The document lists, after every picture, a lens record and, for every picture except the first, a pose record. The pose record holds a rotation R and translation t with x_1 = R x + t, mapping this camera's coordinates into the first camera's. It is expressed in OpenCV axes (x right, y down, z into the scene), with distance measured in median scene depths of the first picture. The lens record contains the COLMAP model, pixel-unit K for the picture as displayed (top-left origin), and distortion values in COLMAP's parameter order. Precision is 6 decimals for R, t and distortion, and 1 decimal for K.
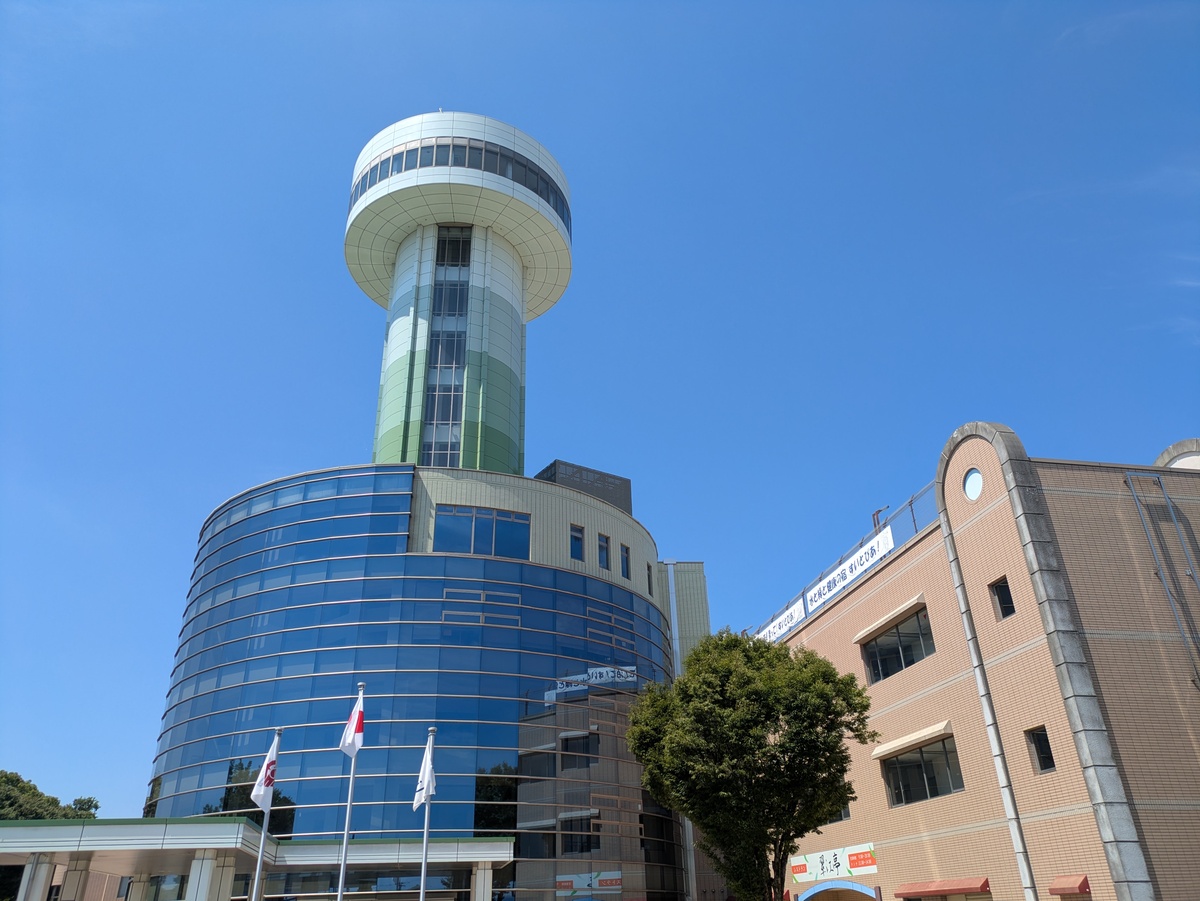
lens RADIAL K [[888.8, 0, 600.0], [0, 888.8, 450.5], [0, 0, 1]] dist [-0.002739, 0.000835]
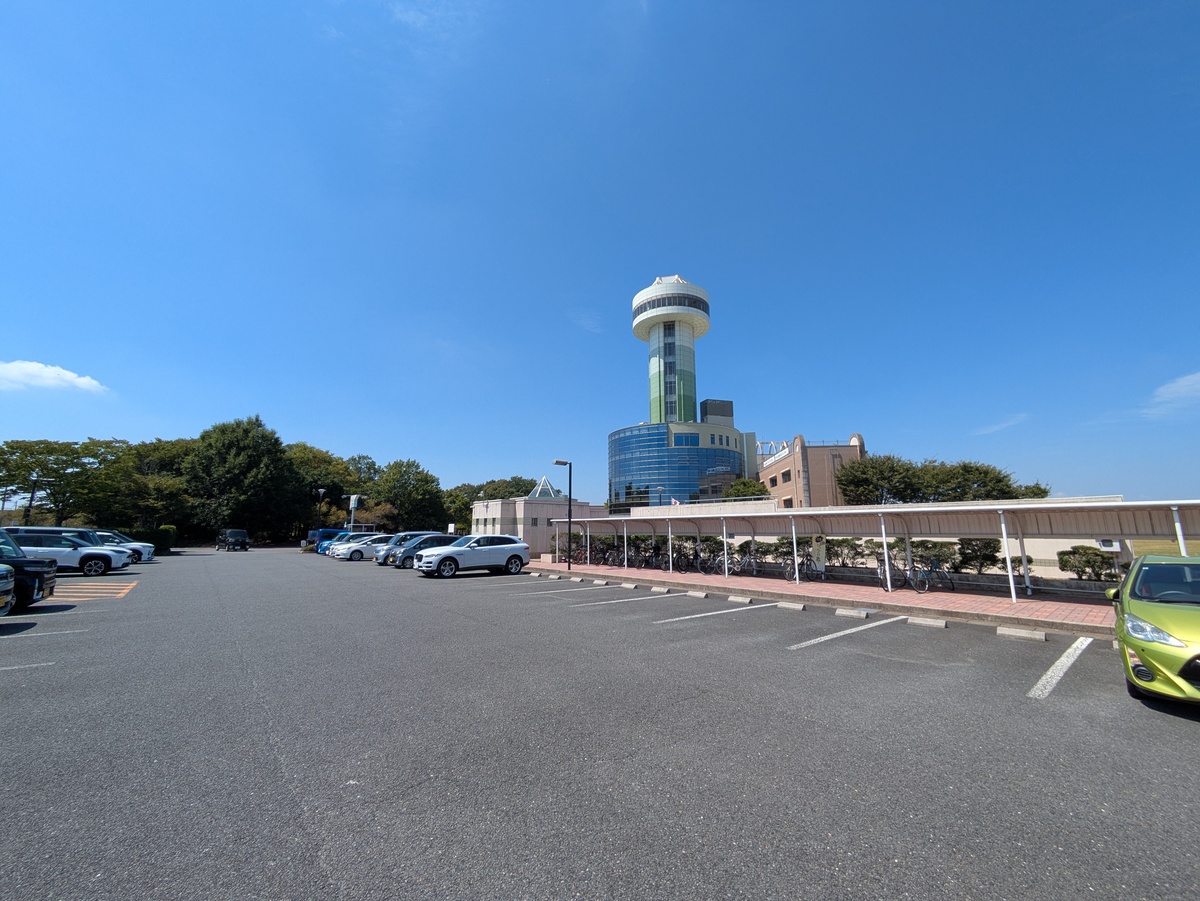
lens RADIAL K [[484.2, 0, 600.0], [0, 484.2, 450.5], [0, 0, 1]] dist [-0.000094, -0.000006]
pose [[0.957794, -0.019061, -0.286824, 0.090437], [0.106131, 0.950750, 0.291221, -0.433224], [0.267147, -0.309371, 0.912646, -0.852513]]
